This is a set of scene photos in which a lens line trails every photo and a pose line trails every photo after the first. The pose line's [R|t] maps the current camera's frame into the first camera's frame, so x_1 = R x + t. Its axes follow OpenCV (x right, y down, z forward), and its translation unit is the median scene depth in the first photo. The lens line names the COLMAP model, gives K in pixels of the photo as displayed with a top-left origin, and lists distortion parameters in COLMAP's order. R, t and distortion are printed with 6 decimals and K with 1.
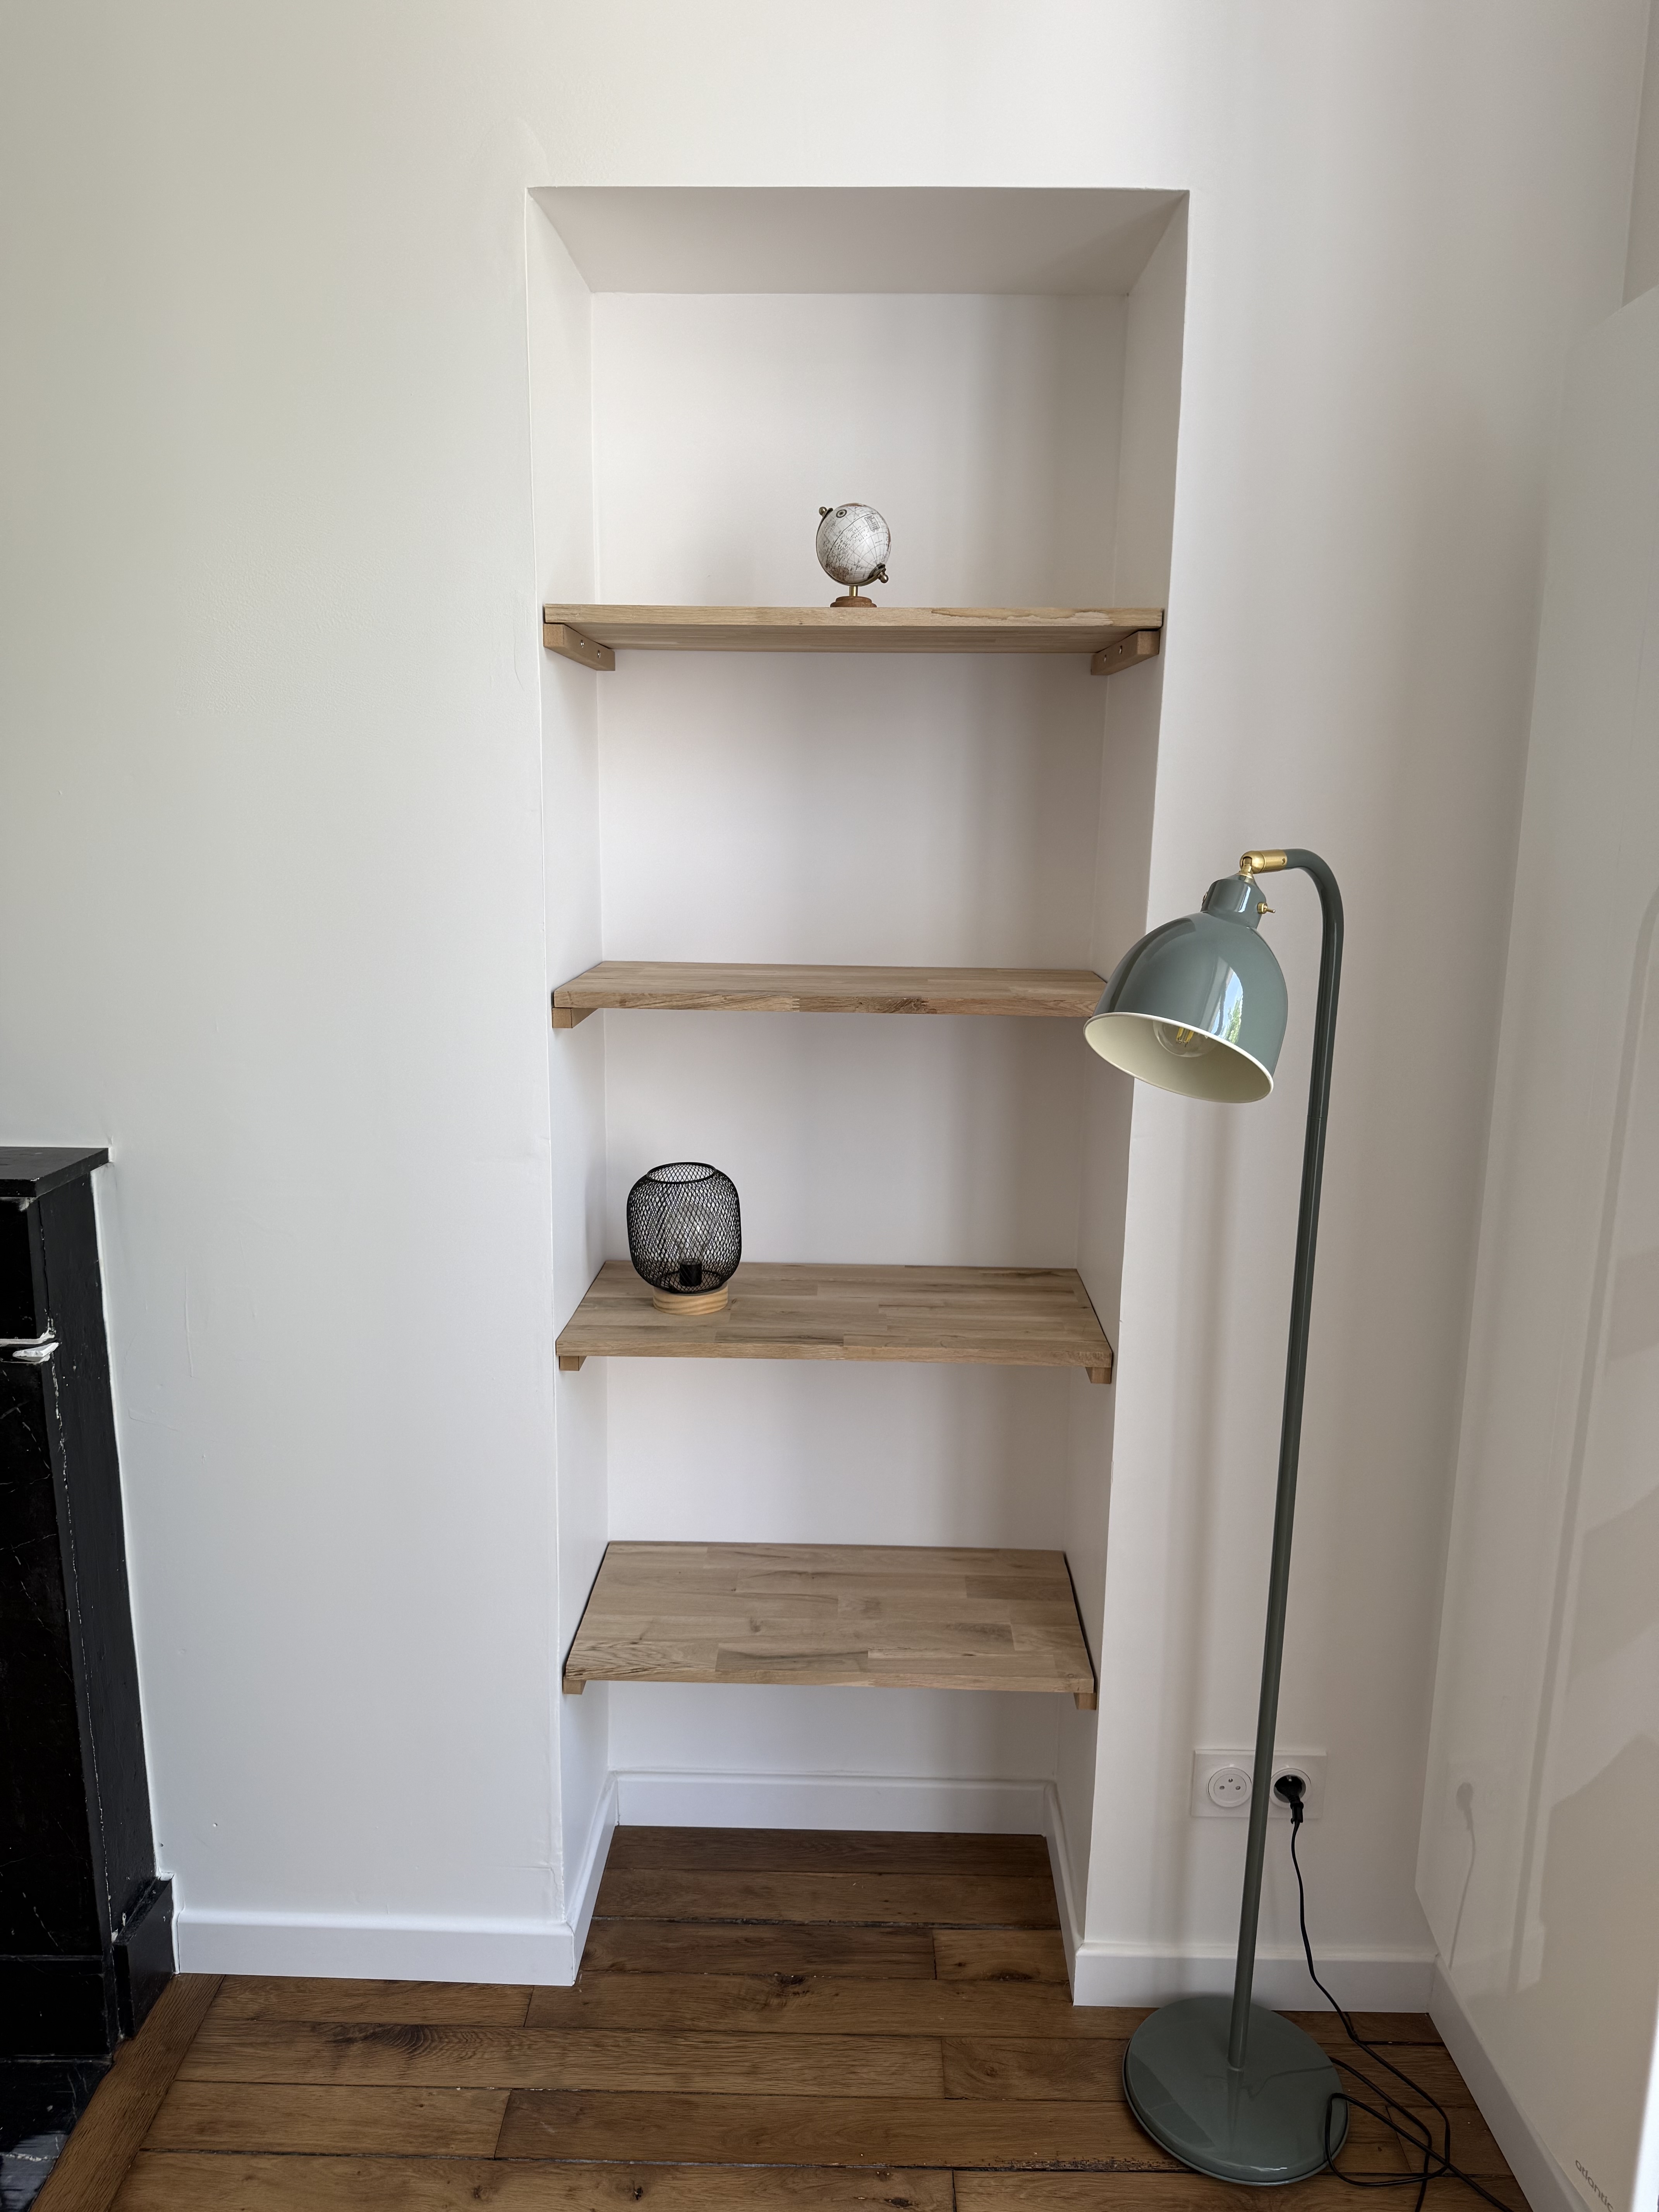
lens RADIAL K [[1530.5, 0, 829.5], [0, 1530.5, 1106.0], [0, 0, 1]] dist [0.000891, 0.000257]
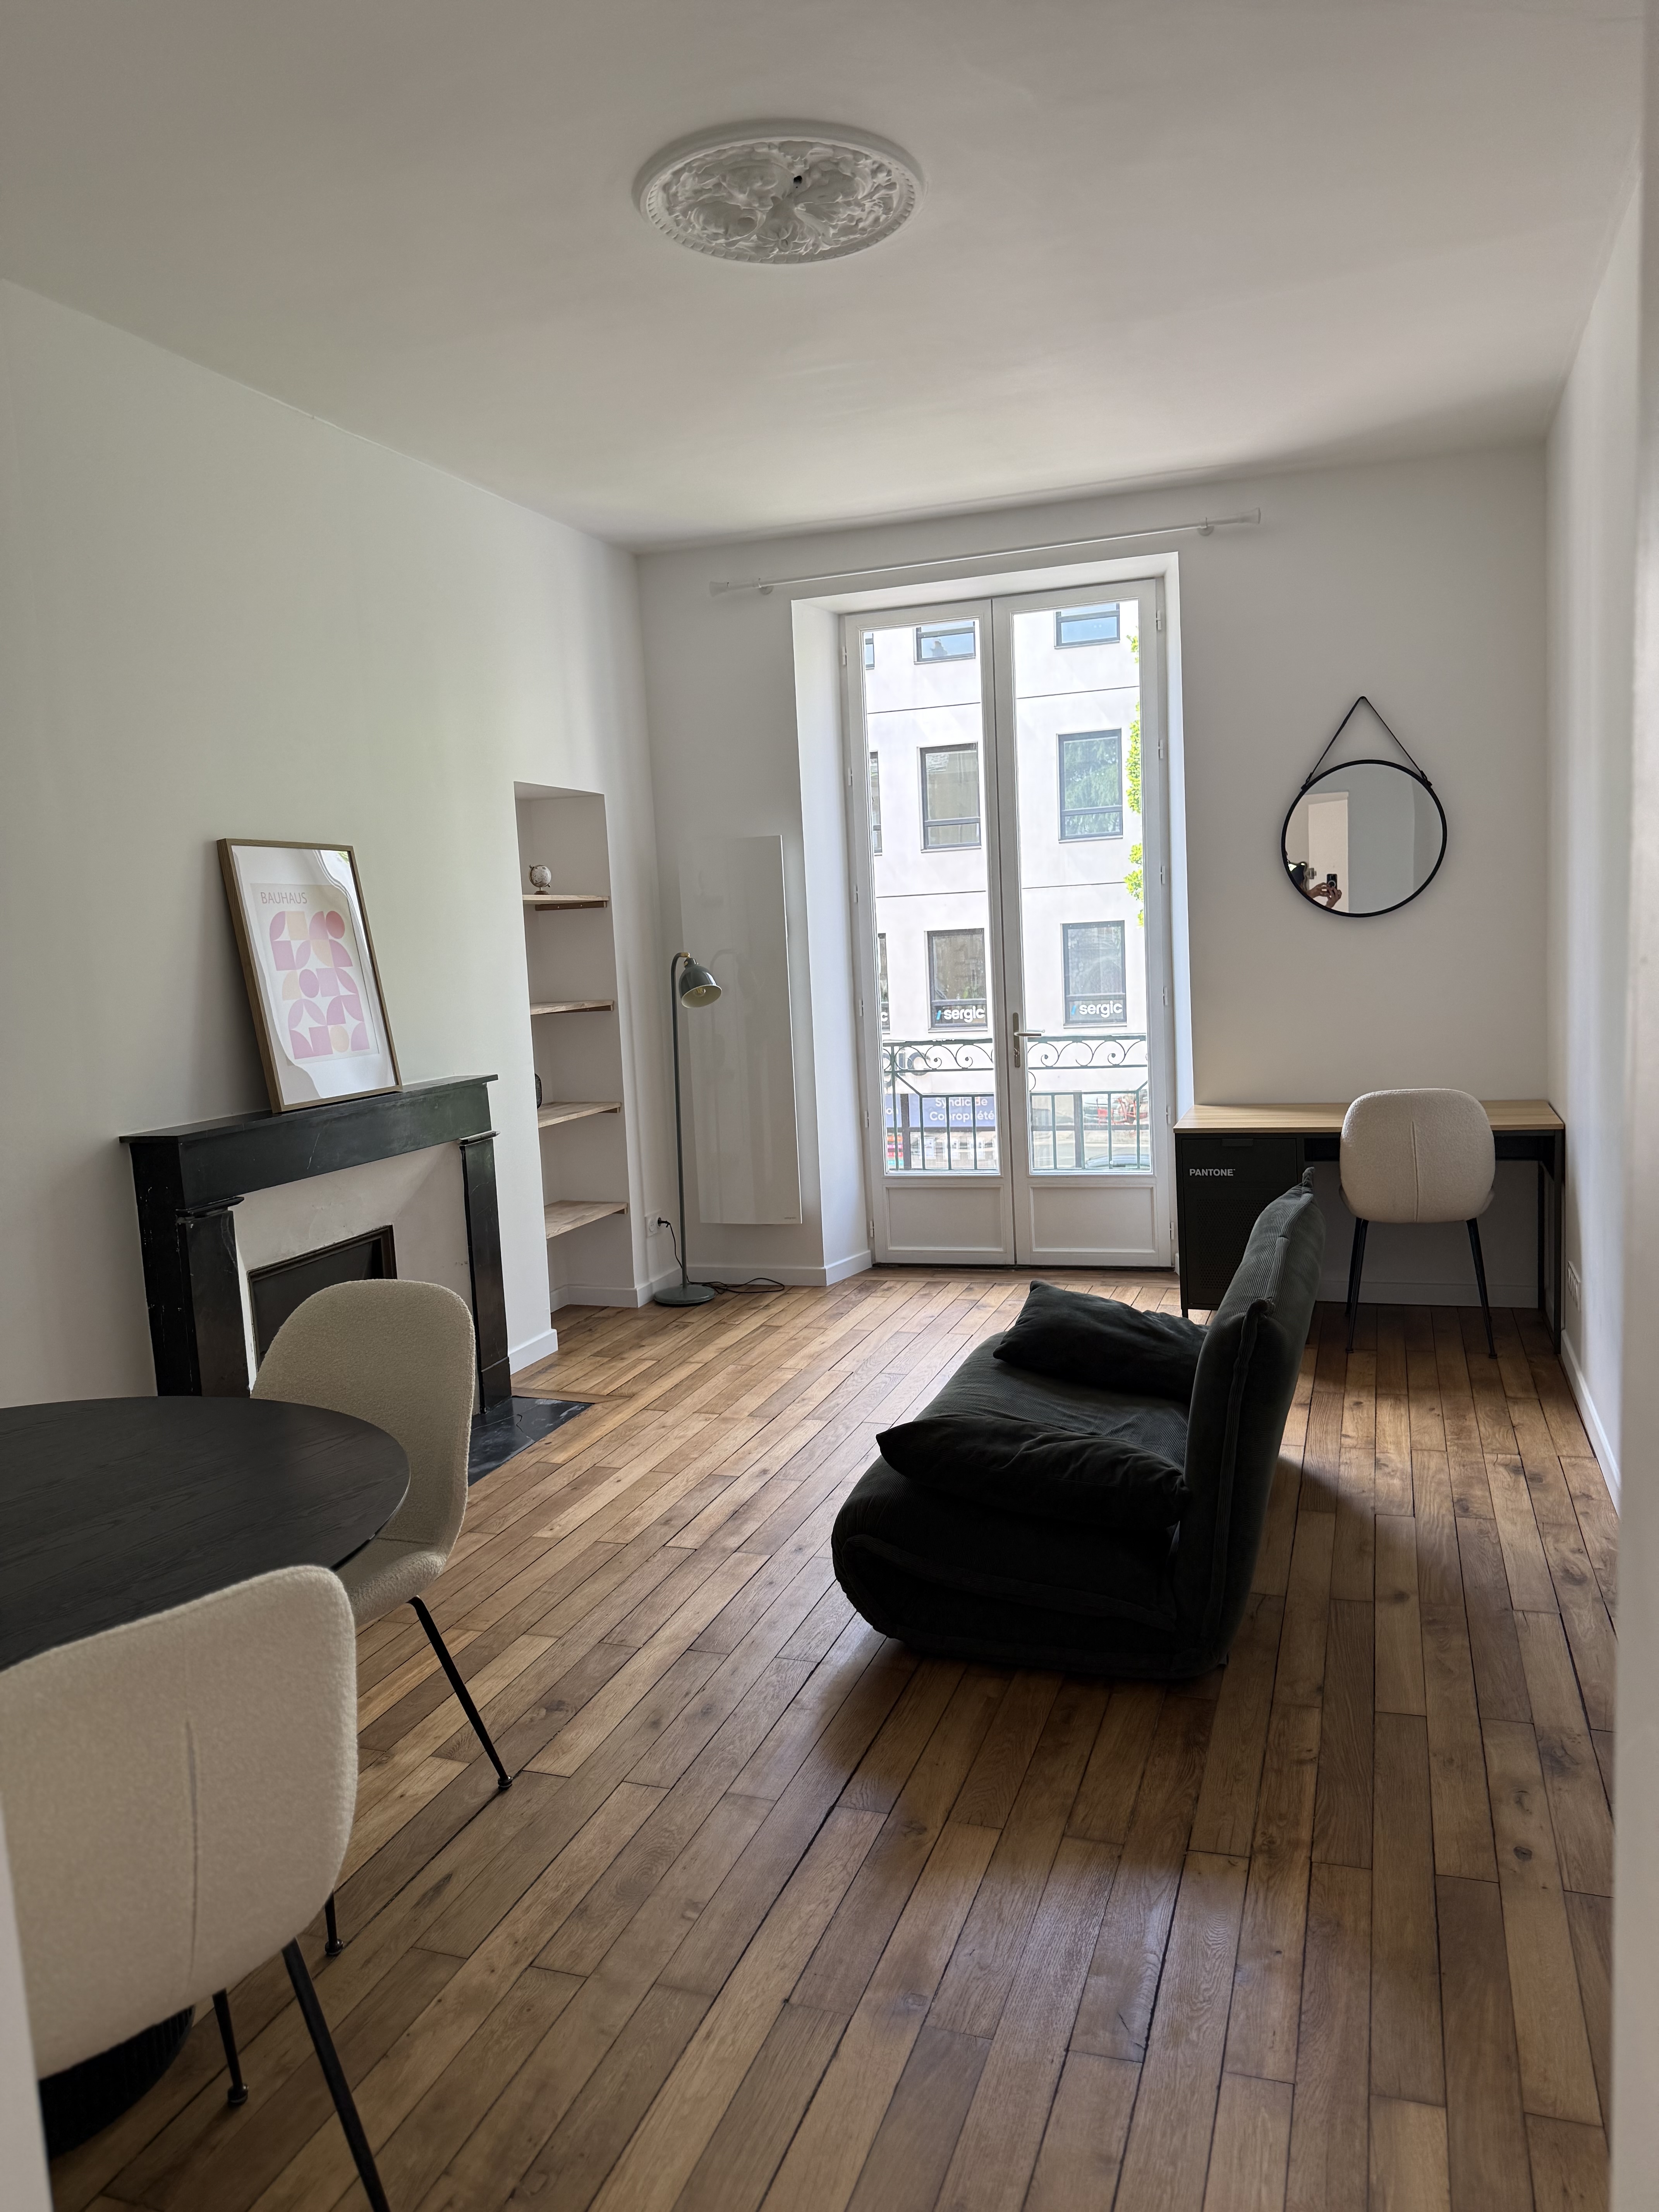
lens RADIAL K [[1533.3, 0, 829.5], [0, 1533.3, 1106.0], [0, 0, 1]] dist [0.001697, -0.004134]
pose [[0.302905, -0.127405, 0.944466, -2.955529], [0.255407, 0.965624, 0.048347, 0.121063], [-0.918159, 0.226579, 0.325032, -0.582883]]
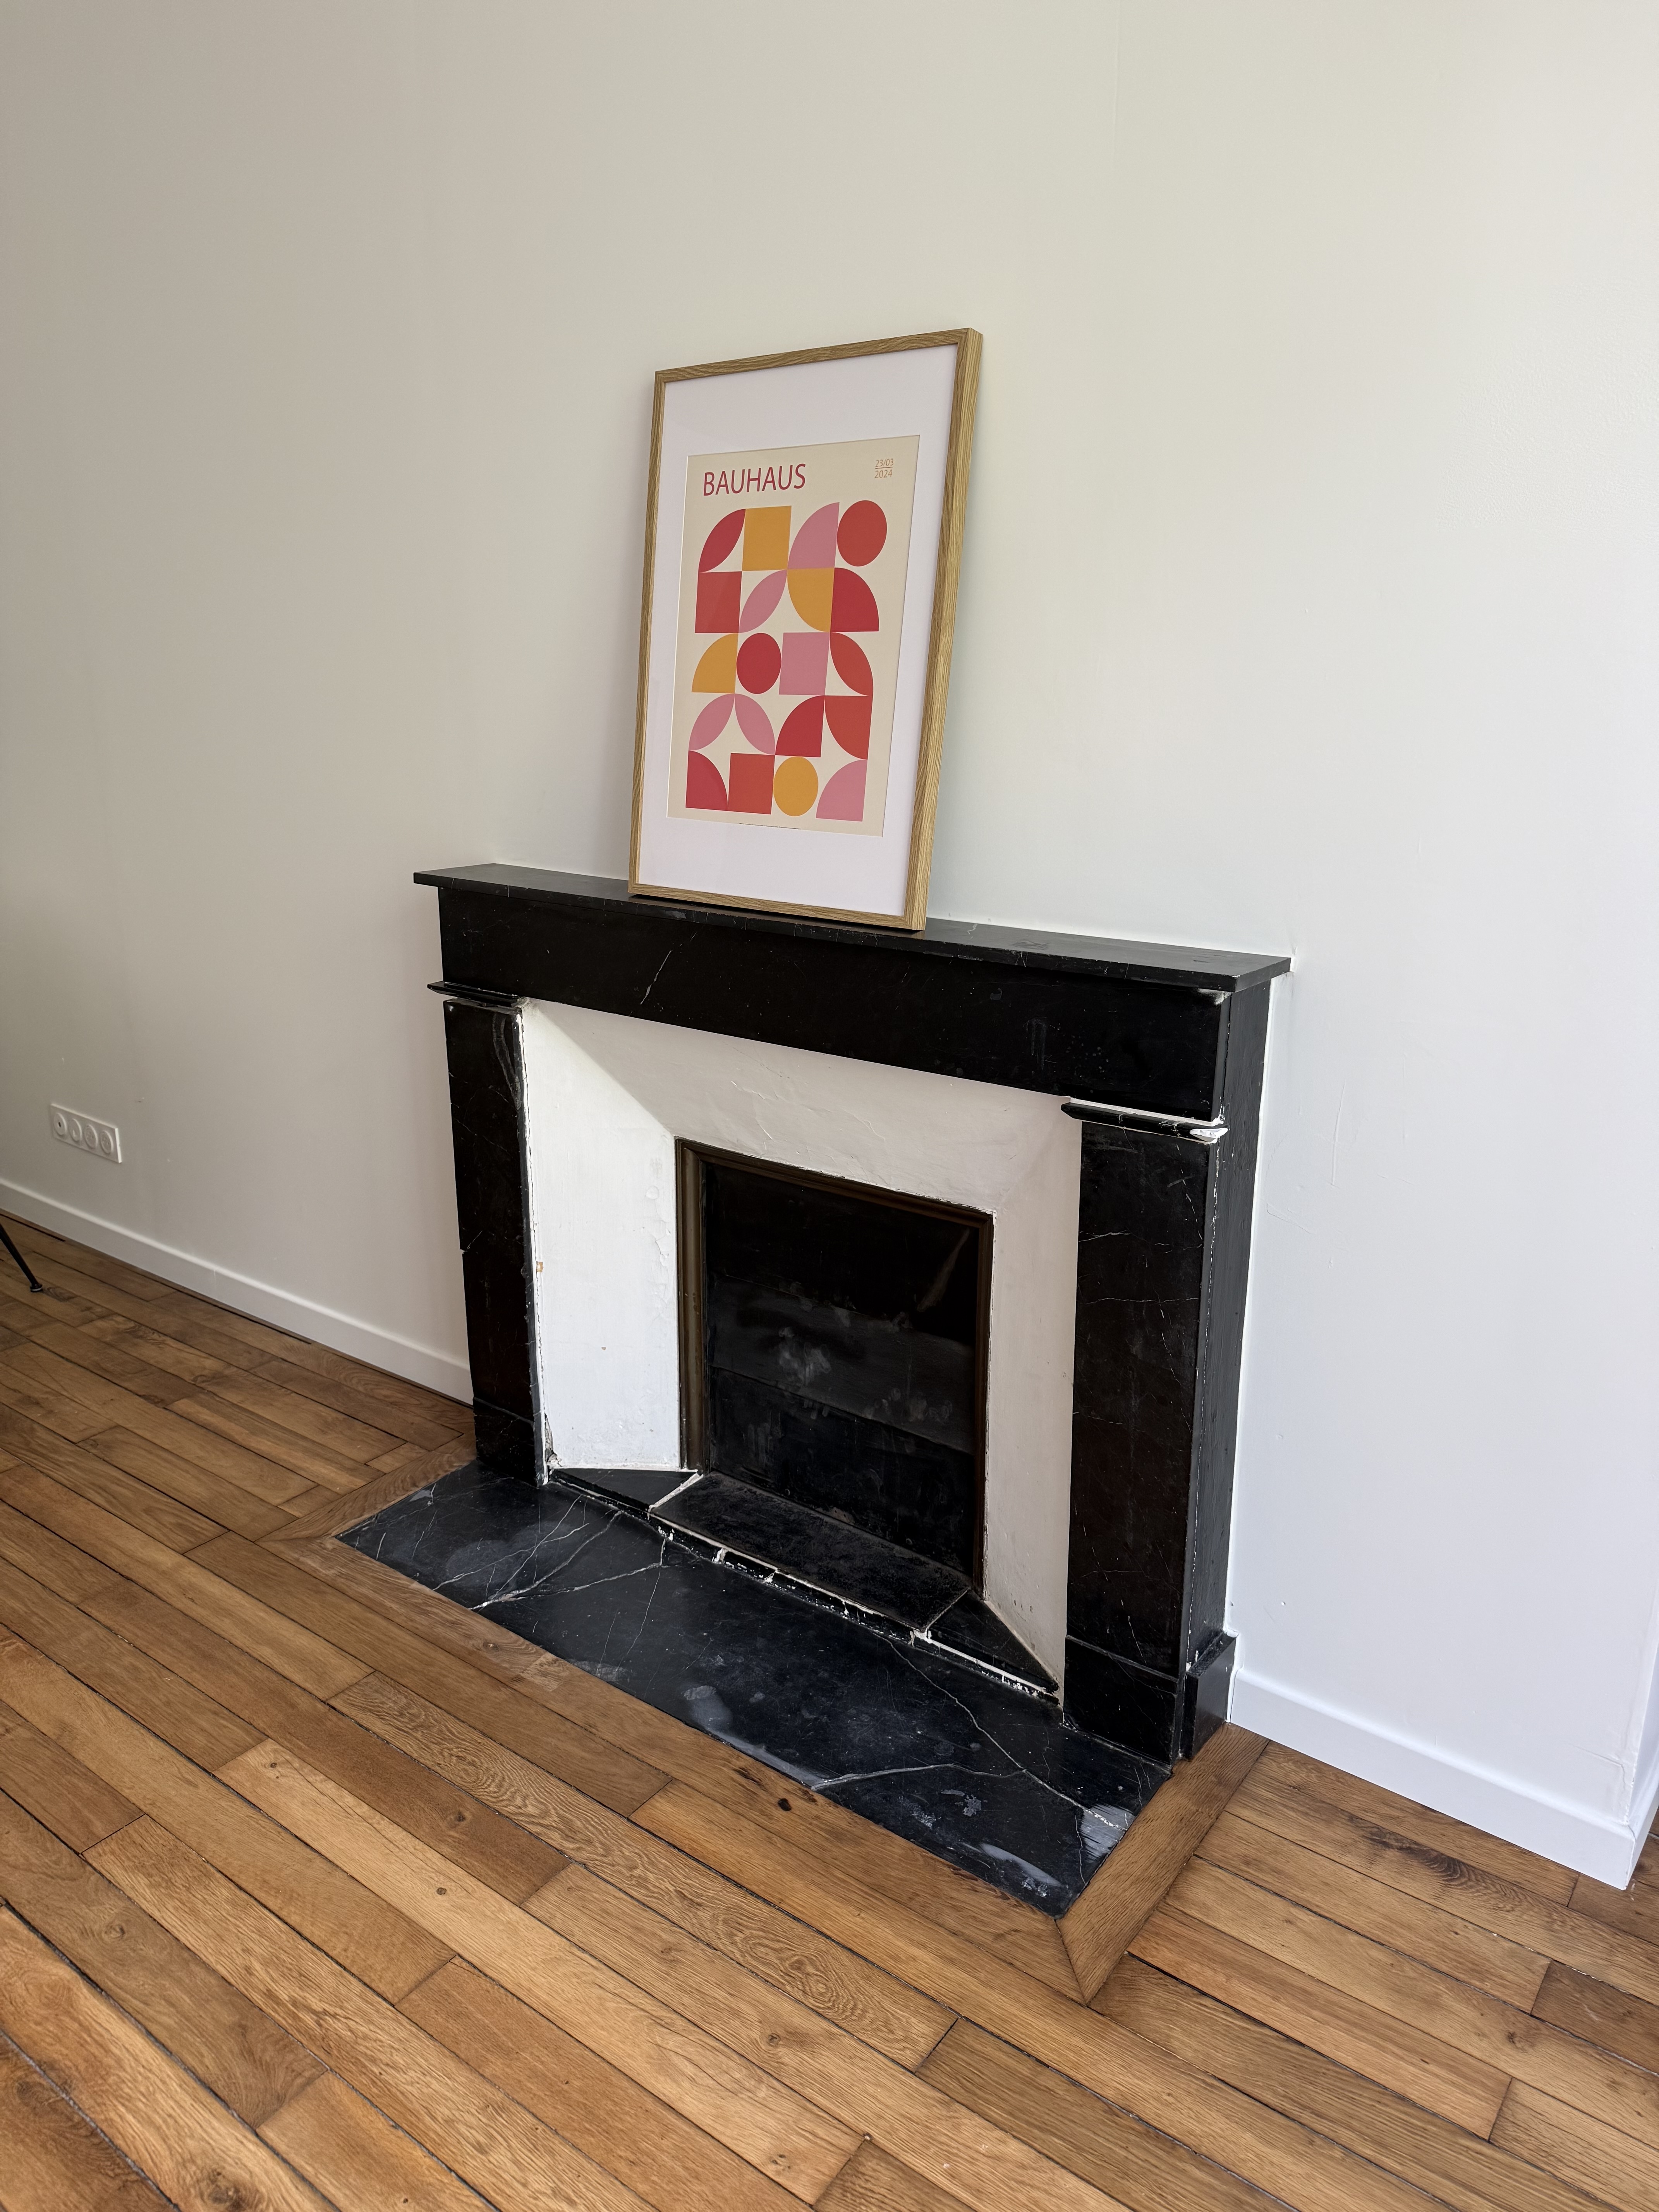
lens RADIAL K [[1533.3, 0, 829.5], [0, 1533.3, 1106.0], [0, 0, 1]] dist [0.001697, -0.004134]
pose [[0.819301, 0.153172, -0.552525, -0.128857], [-0.119824, 0.988119, 0.096250, 0.064564], [0.560703, -0.012652, 0.827921, -0.063228]]
